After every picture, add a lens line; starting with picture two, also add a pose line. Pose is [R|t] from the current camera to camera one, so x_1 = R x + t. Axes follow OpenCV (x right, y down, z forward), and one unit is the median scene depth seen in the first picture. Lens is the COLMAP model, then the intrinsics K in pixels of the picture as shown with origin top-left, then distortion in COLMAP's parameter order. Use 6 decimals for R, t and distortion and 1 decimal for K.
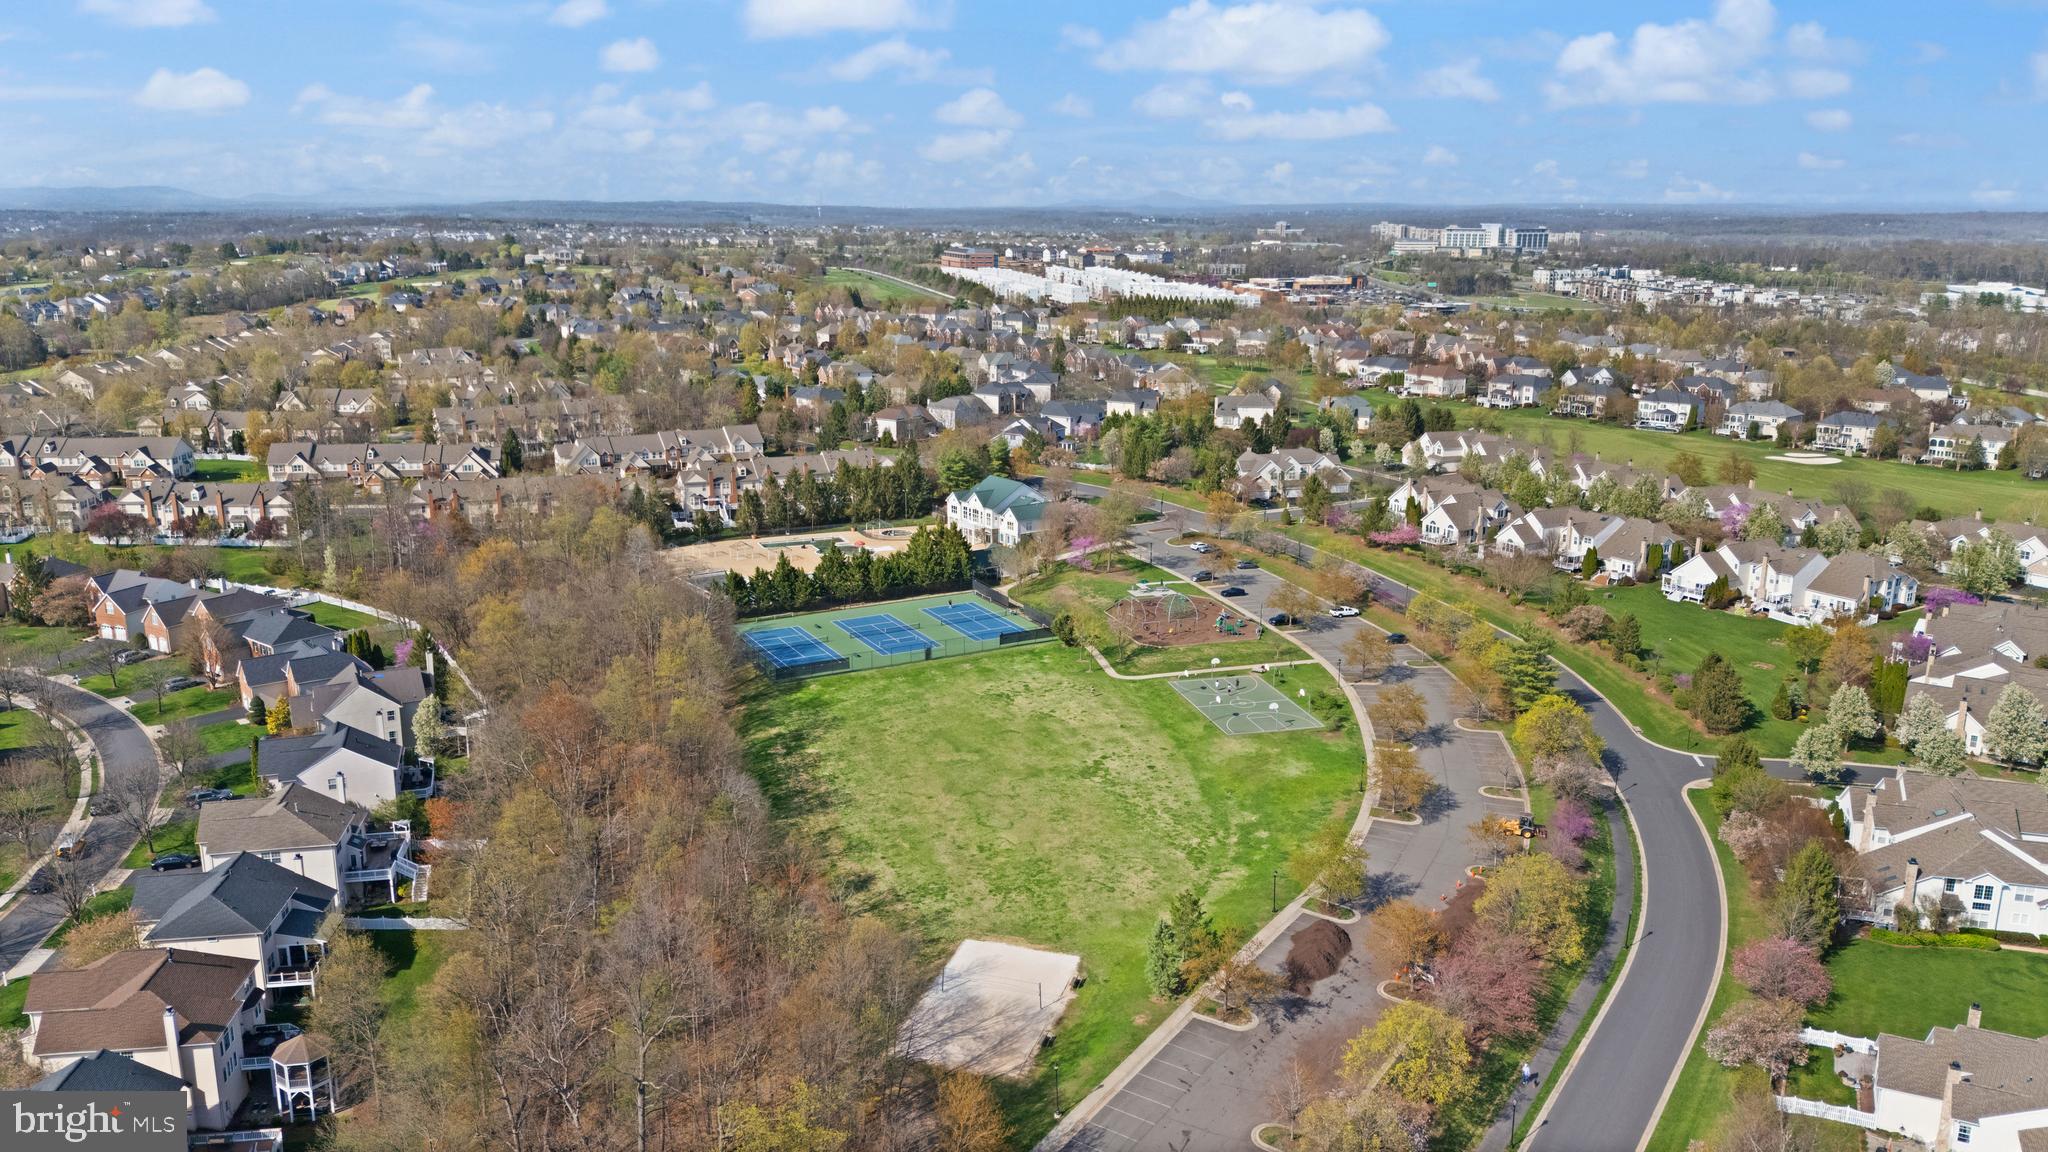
lens RADIAL K [[1528.7, 0, 1024.0], [0, 1528.7, 576.0], [0, 0, 1]] dist [0.079597, -0.086264]
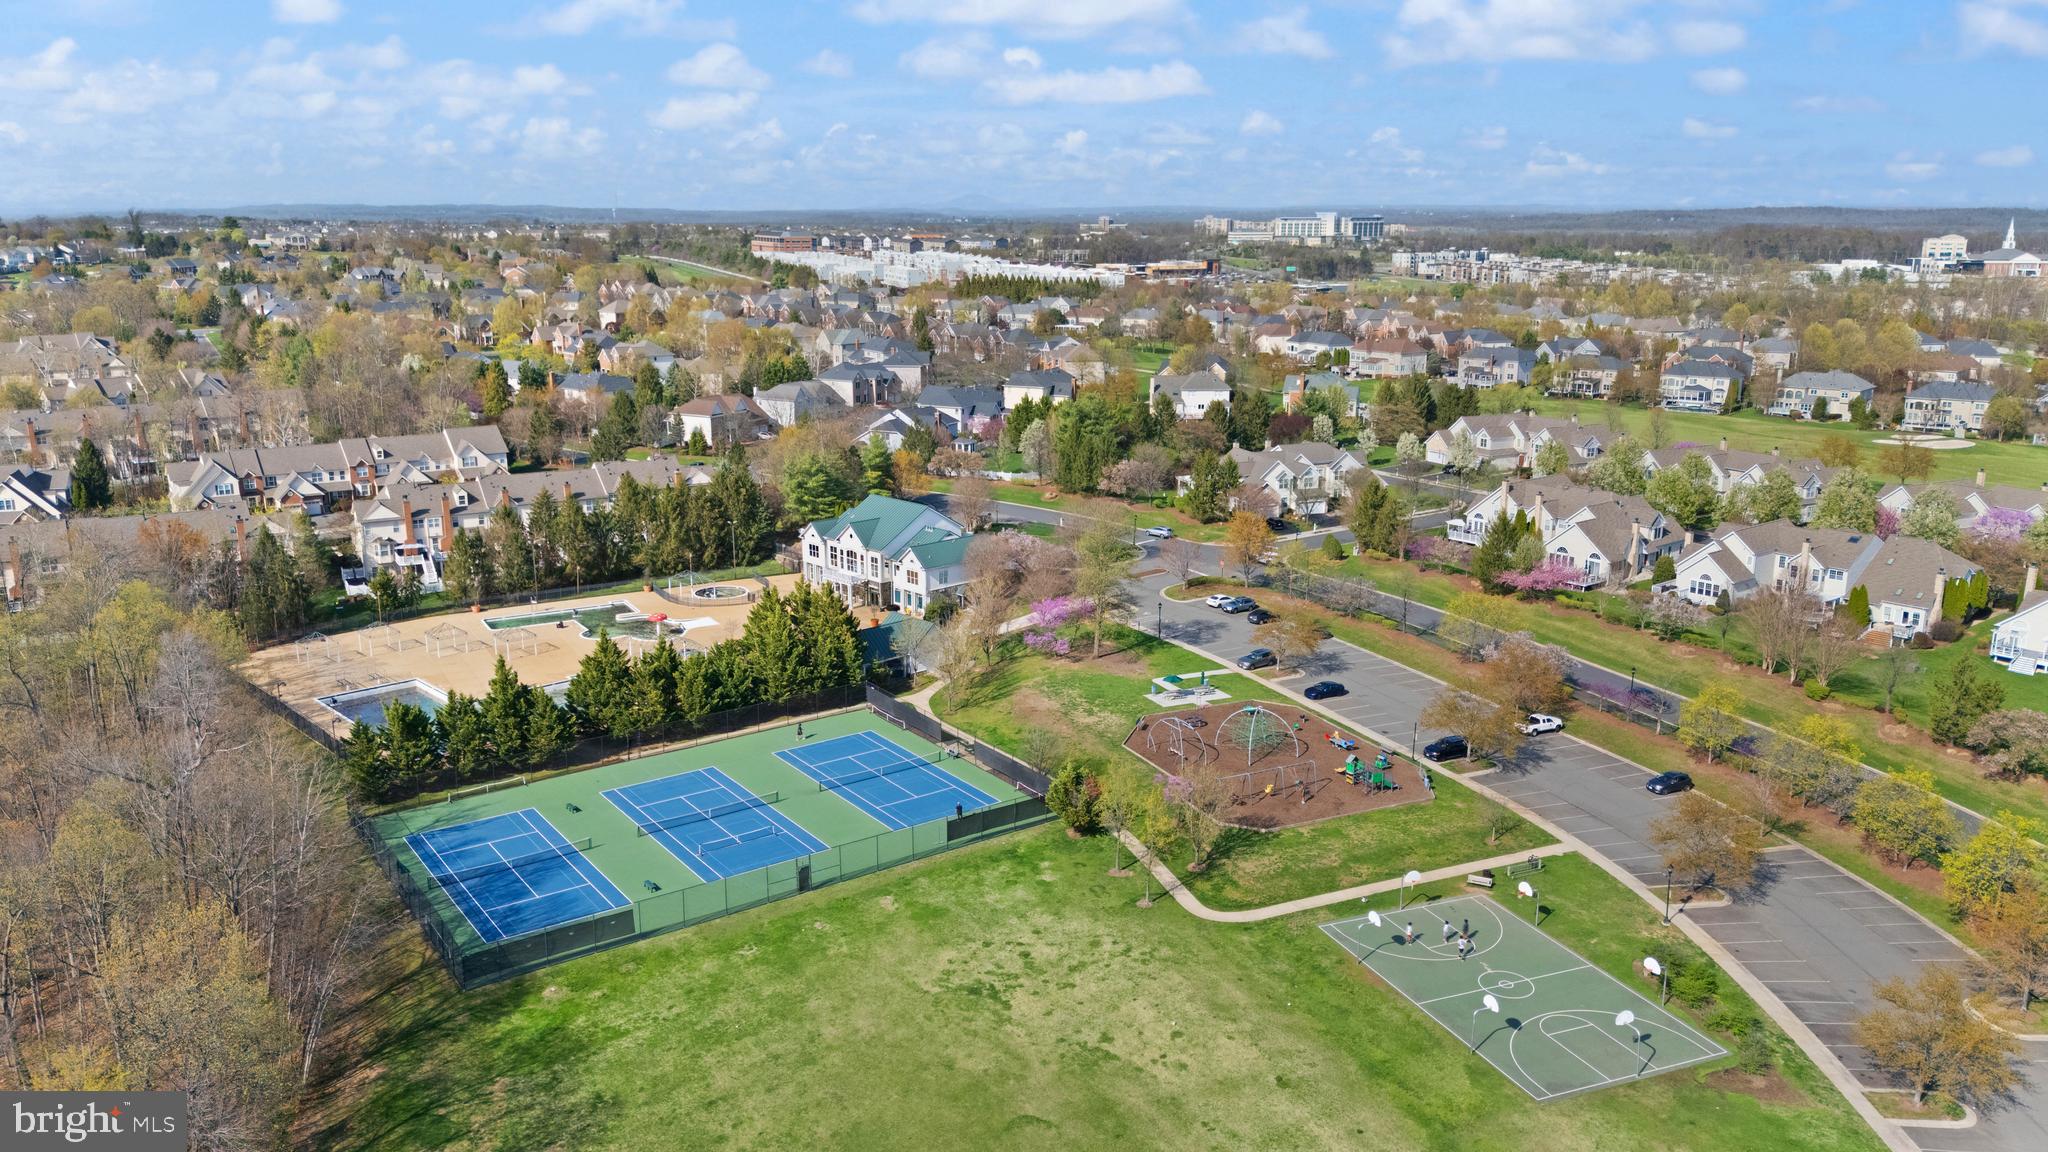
lens RADIAL K [[1505.9, 0, 1024.0], [0, 1505.9, 576.0], [0, 0, 1]] dist [0.084300, -0.088567]
pose [[0.992008, -0.033660, 0.121602, -0.029389], [0.034046, 0.999420, -0.001102, -0.024551], [-0.121494, 0.005233, 0.992578, 0.313130]]
